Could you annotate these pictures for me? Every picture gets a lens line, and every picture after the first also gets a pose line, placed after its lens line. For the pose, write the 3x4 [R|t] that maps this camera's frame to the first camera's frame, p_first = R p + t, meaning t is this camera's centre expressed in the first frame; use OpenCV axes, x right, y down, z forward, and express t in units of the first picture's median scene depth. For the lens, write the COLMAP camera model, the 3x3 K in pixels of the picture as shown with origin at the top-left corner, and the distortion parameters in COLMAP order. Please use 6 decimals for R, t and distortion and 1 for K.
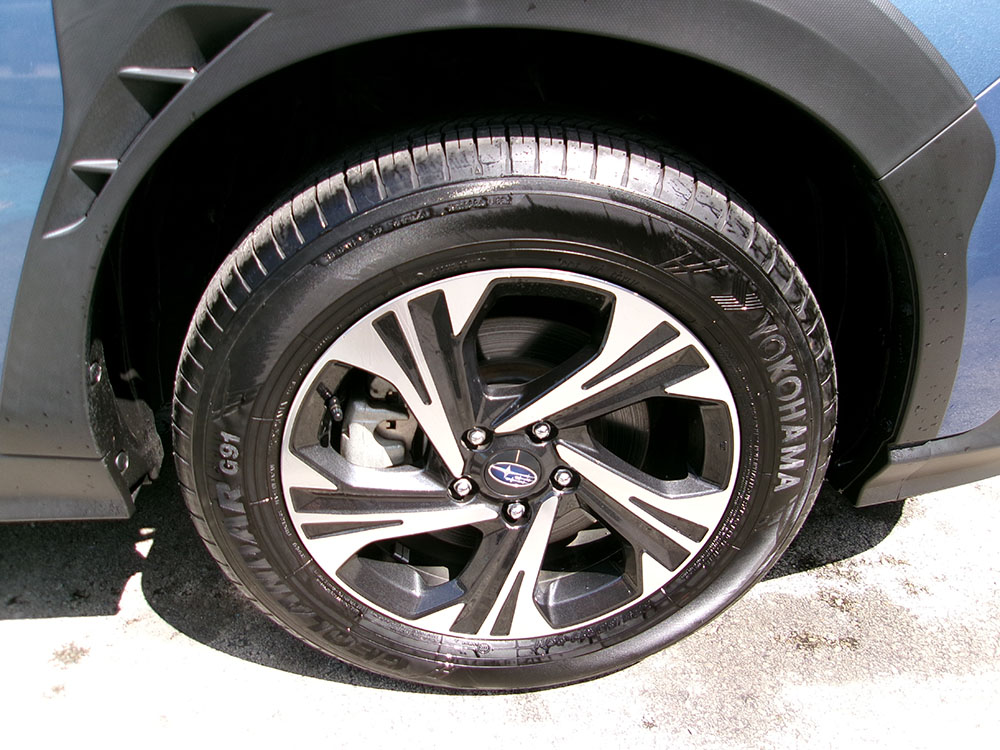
lens RADIAL K [[788.6, 0, 500.0], [0, 788.6, 375.0], [0, 0, 1]] dist [-0.014399, 0.007603]
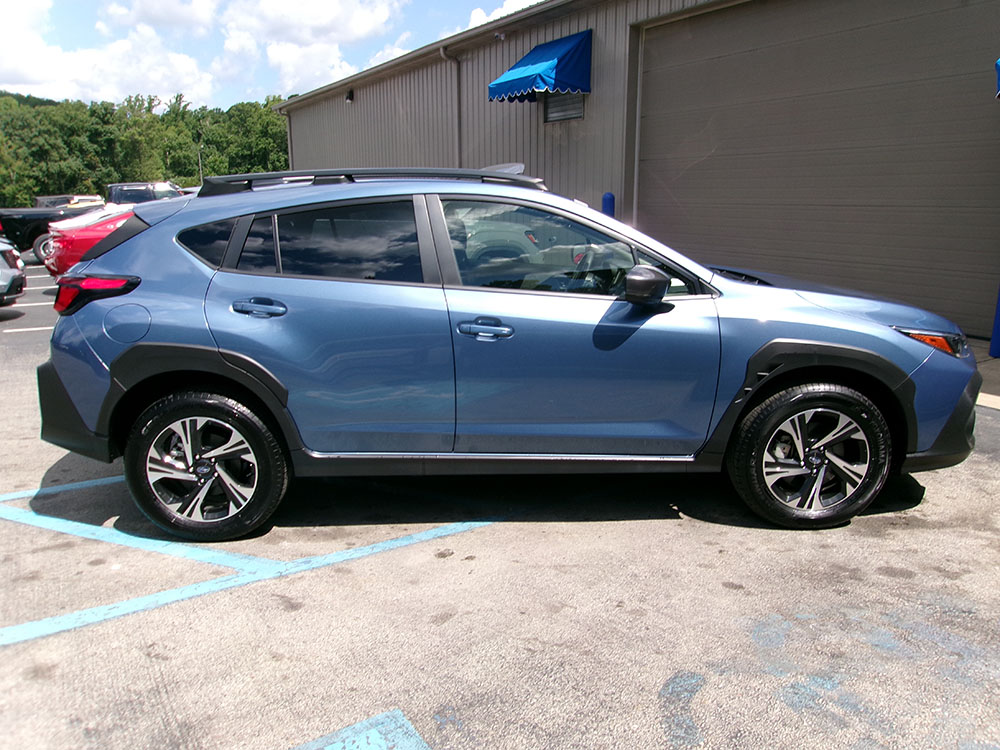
lens RADIAL K [[788.6, 0, 500.0], [0, 788.6, 375.0], [0, 0, 1]] dist [-0.014399, 0.007603]
pose [[0.998278, -0.013605, -0.057067, -1.440703], [-0.003378, 0.957795, -0.287433, 0.922017], [0.058569, 0.287131, 0.956099, -3.301975]]
